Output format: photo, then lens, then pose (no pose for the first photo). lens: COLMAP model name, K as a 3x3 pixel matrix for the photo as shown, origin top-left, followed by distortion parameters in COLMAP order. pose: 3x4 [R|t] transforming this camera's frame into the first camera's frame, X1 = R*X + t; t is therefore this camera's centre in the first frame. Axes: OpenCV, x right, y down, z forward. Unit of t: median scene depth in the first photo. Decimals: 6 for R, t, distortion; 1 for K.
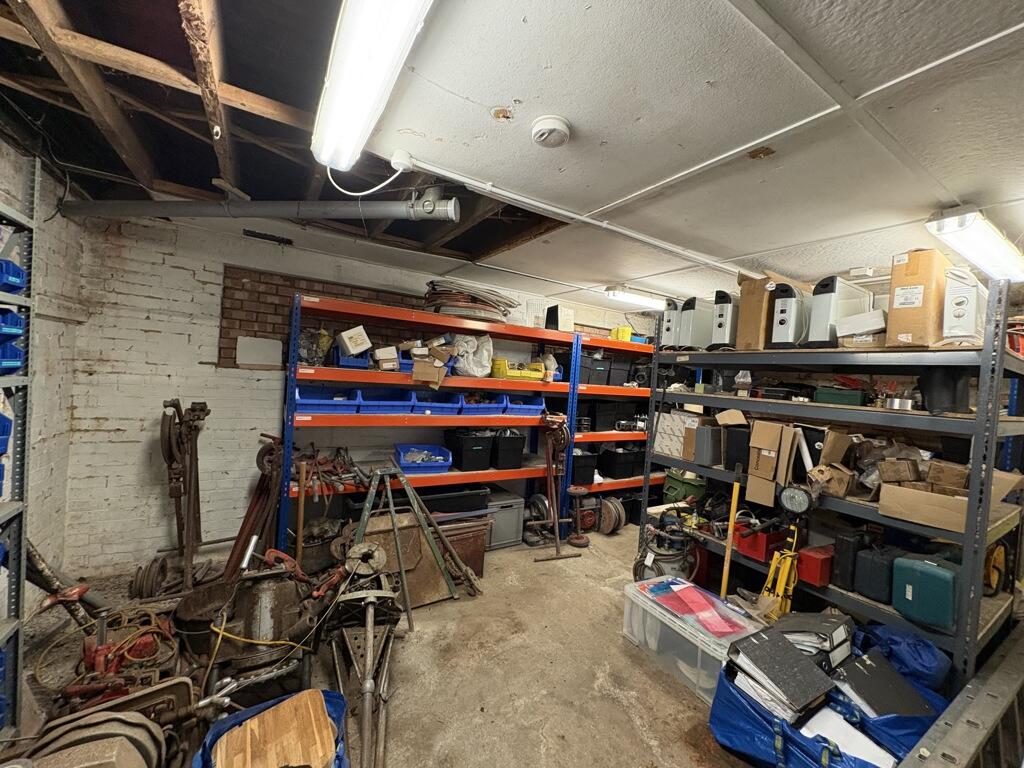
lens RADIAL K [[407.4, 0, 511.9], [0, 407.4, 385.7], [0, 0, 1]] dist [-0.001014, -0.000032]
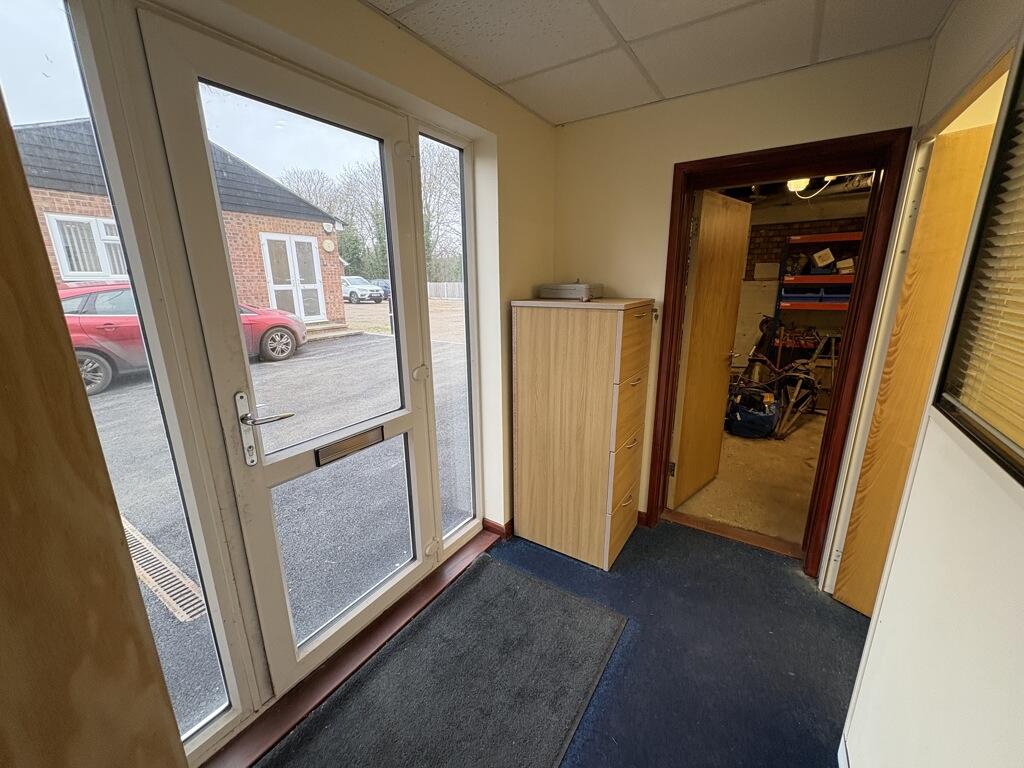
lens RADIAL K [[407.4, 0, 509.2], [0, 407.4, 383.1], [0, 0, 1]] dist [-0.001014, -0.000032]
pose [[0.427427, 0.144994, -0.892347, 0.640404], [0.021962, 0.985098, 0.170585, 0.083443], [0.903783, -0.092511, 0.417873, -0.927887]]
